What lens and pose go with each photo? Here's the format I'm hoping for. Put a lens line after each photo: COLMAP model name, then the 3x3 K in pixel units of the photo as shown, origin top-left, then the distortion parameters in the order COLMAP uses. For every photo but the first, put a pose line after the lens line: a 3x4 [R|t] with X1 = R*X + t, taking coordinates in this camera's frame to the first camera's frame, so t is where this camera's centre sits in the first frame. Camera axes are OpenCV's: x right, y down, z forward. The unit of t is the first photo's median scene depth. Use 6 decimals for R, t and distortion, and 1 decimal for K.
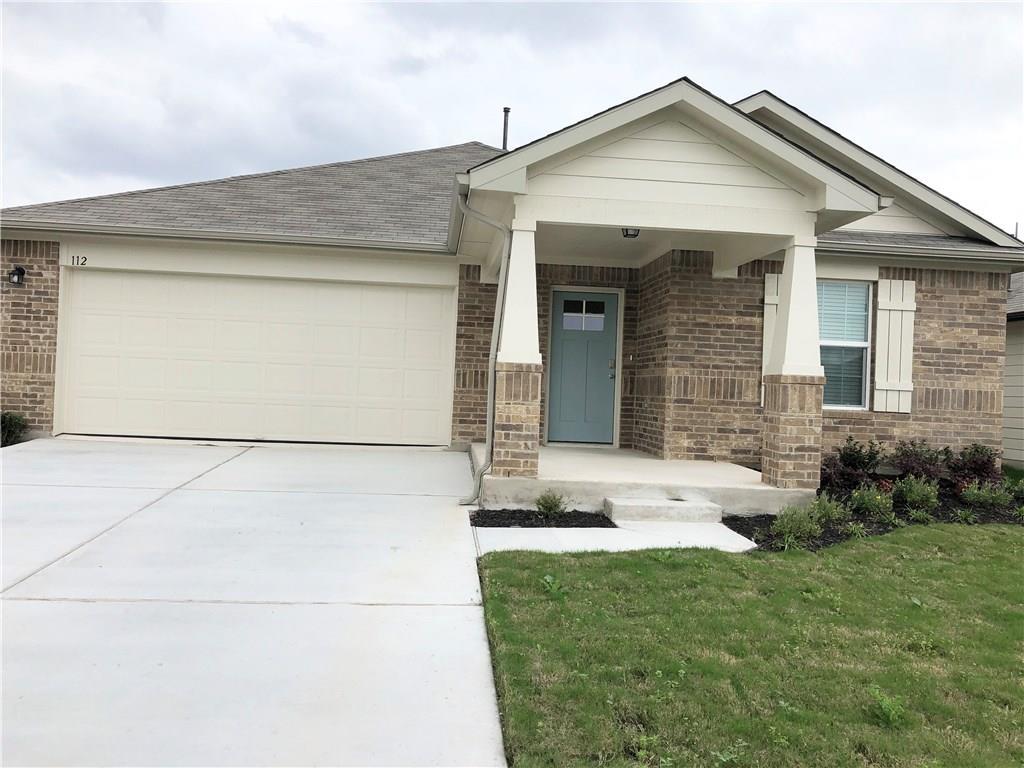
lens RADIAL K [[831.9, 0, 507.1], [0, 831.9, 376.8], [0, 0, 1]] dist [0.022975, -0.006638]
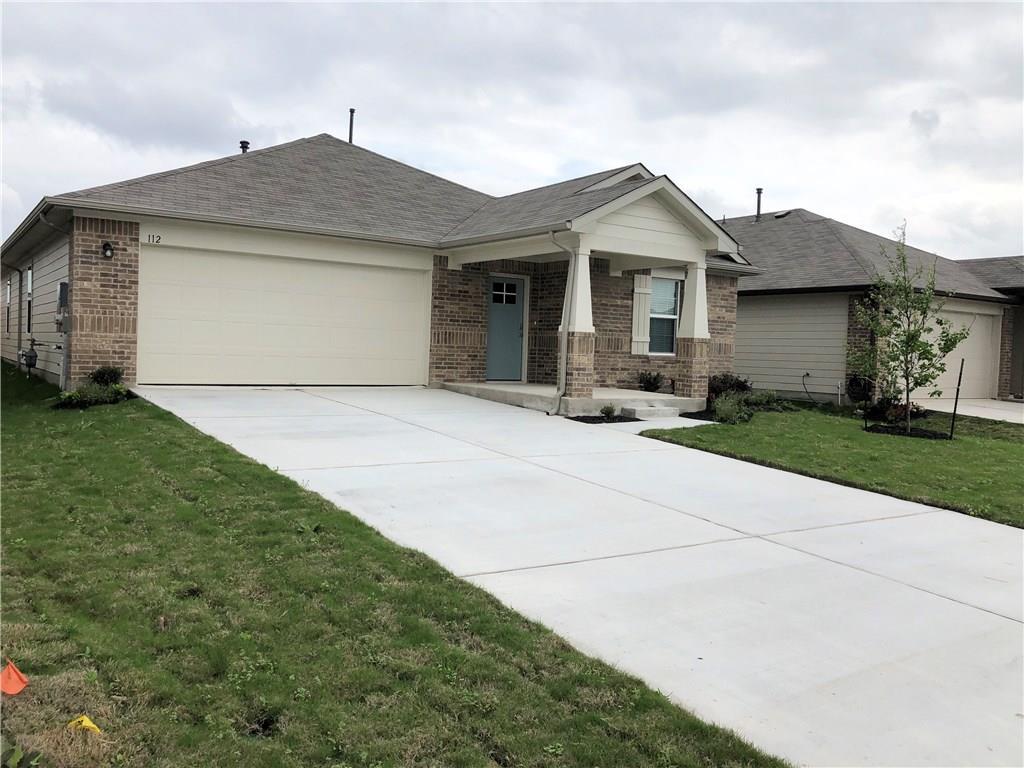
lens RADIAL K [[829.3, 0, 483.8], [0, 829.3, 382.7], [0, 0, 1]] dist [0.058378, -0.000572]
pose [[0.878791, -0.029299, 0.476306, -0.737423], [-0.006366, 0.997305, 0.073092, -0.027055], [-0.477164, -0.067265, 0.876236, -0.315461]]
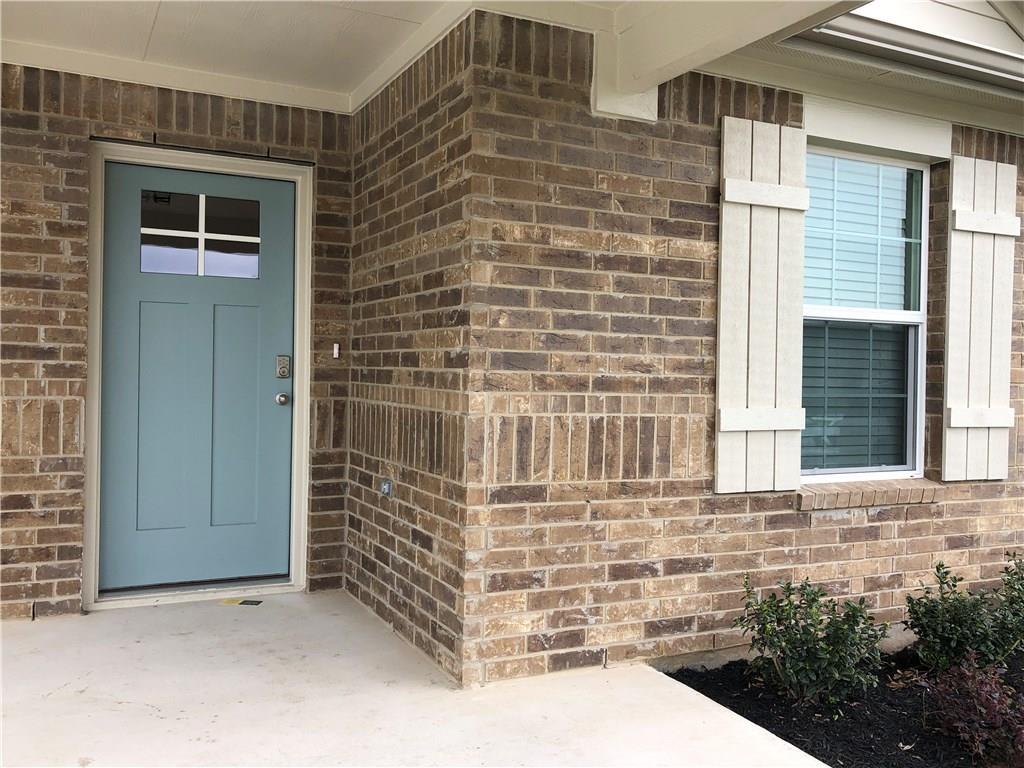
lens RADIAL K [[893.5, 0, 512.3], [0, 893.5, 380.2], [0, 0, 1]] dist [0.071682, -0.114612]
pose [[0.928523, -0.026423, 0.370332, 0.081676], [0.012410, 0.999116, 0.040171, -0.028158], [-0.371066, -0.032704, 0.928030, 0.667787]]
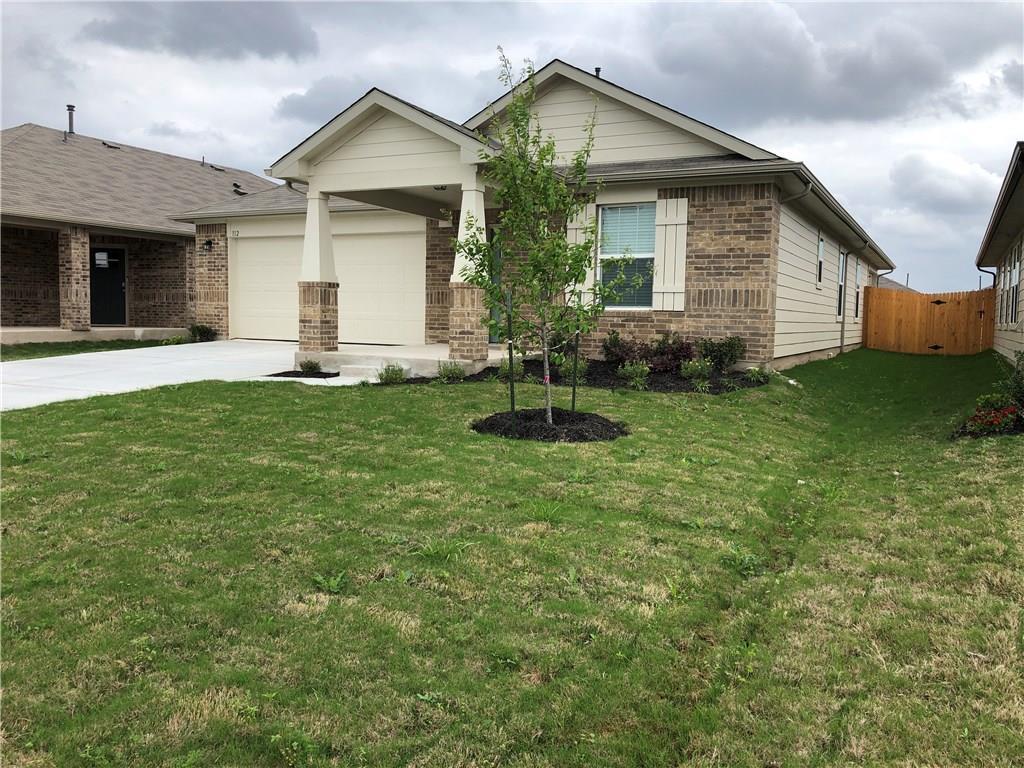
lens RADIAL K [[826.2, 0, 512.0], [0, 826.2, 384.0], [0, 0, 1]] dist [0.075893, -0.192624]
pose [[0.850850, 0.018141, -0.525096, 0.895040], [0.024397, 0.996962, 0.073976, 0.053469], [0.524842, -0.075753, 0.847822, -0.139465]]
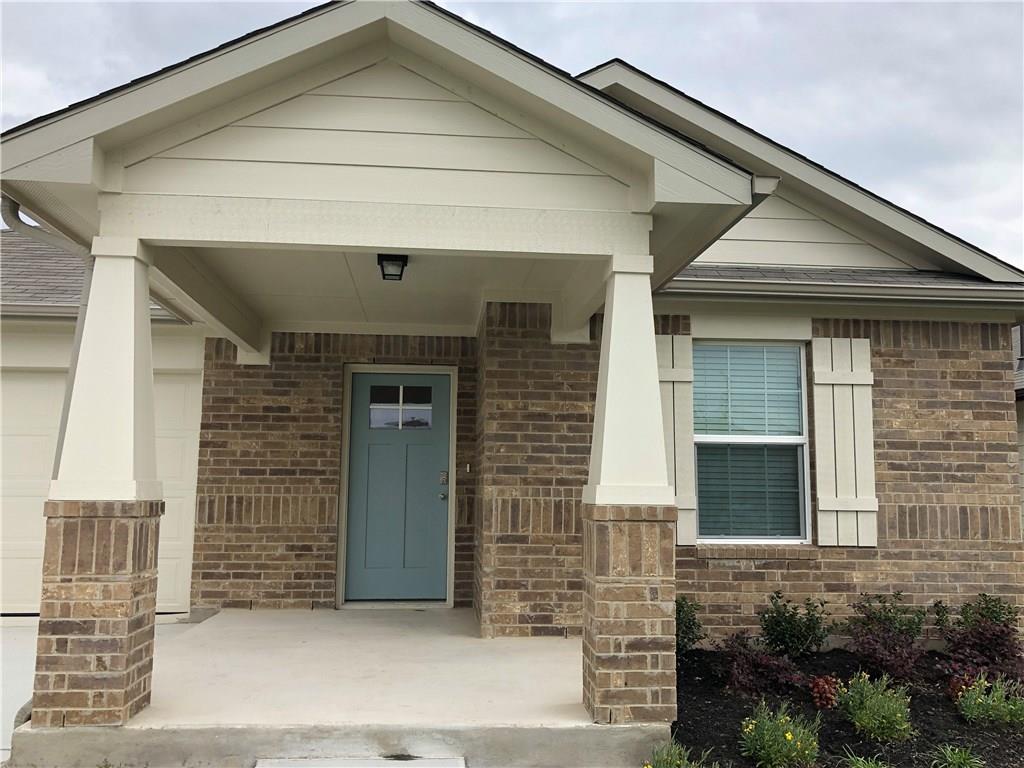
lens RADIAL K [[893.5, 0, 512.3], [0, 893.5, 380.2], [0, 0, 1]] dist [0.071682, -0.114612]
pose [[0.999498, -0.030989, 0.006630, 0.207033], [0.031523, 0.993687, -0.107670, -0.016722], [-0.003252, 0.107824, 0.994165, 0.312247]]
